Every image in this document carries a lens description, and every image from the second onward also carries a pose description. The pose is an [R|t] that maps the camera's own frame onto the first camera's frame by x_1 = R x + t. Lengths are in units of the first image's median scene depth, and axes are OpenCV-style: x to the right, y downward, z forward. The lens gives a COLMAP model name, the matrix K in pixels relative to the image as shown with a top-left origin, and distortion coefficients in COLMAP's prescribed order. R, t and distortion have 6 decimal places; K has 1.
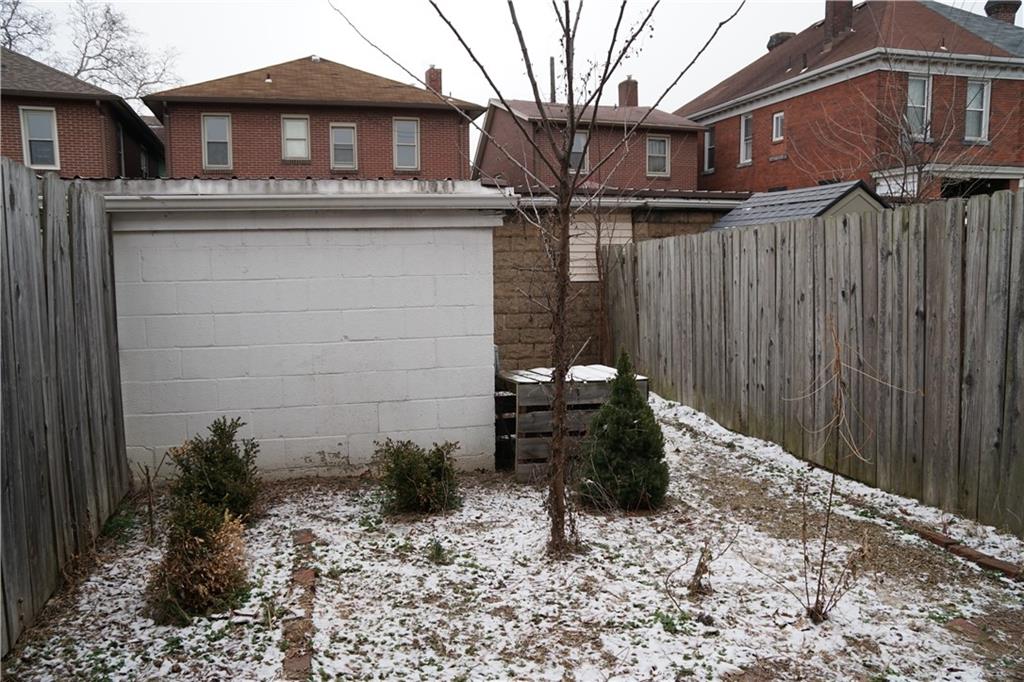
lens RADIAL K [[765.9, 0, 512.0], [0, 765.9, 341.0], [0, 0, 1]] dist [-0.106410, 0.102027]
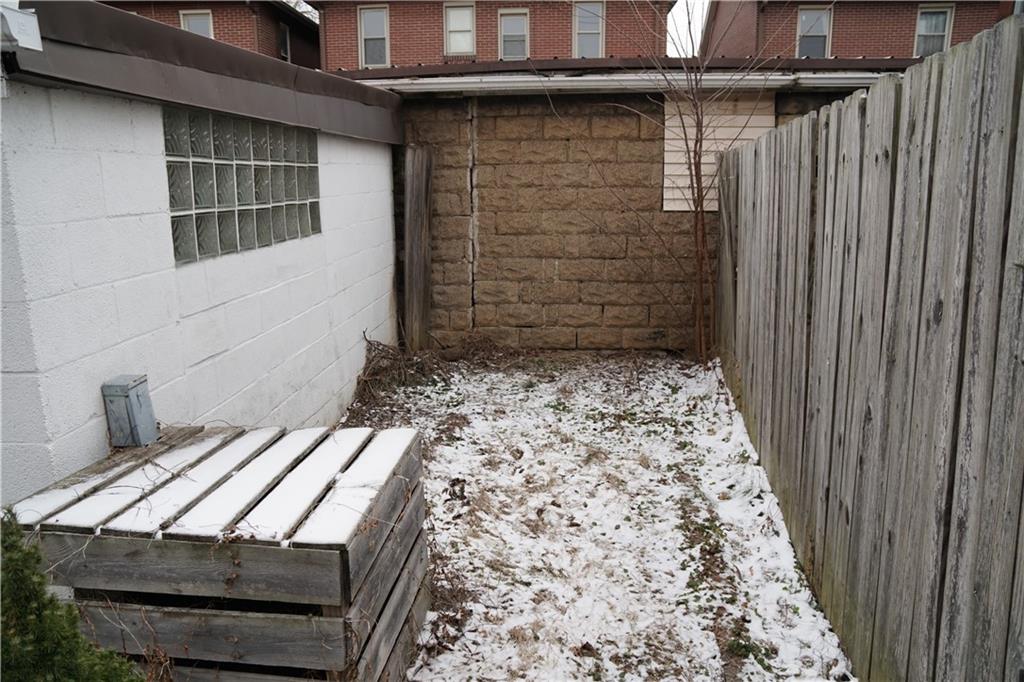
lens RADIAL K [[765.9, 0, 512.0], [0, 765.9, 341.0], [0, 0, 1]] dist [-0.106410, 0.102027]
pose [[0.939191, 0.077365, -0.334567, 0.180049], [-0.039174, 0.992069, 0.119436, -0.041872], [0.341153, -0.099067, 0.934773, 0.363982]]
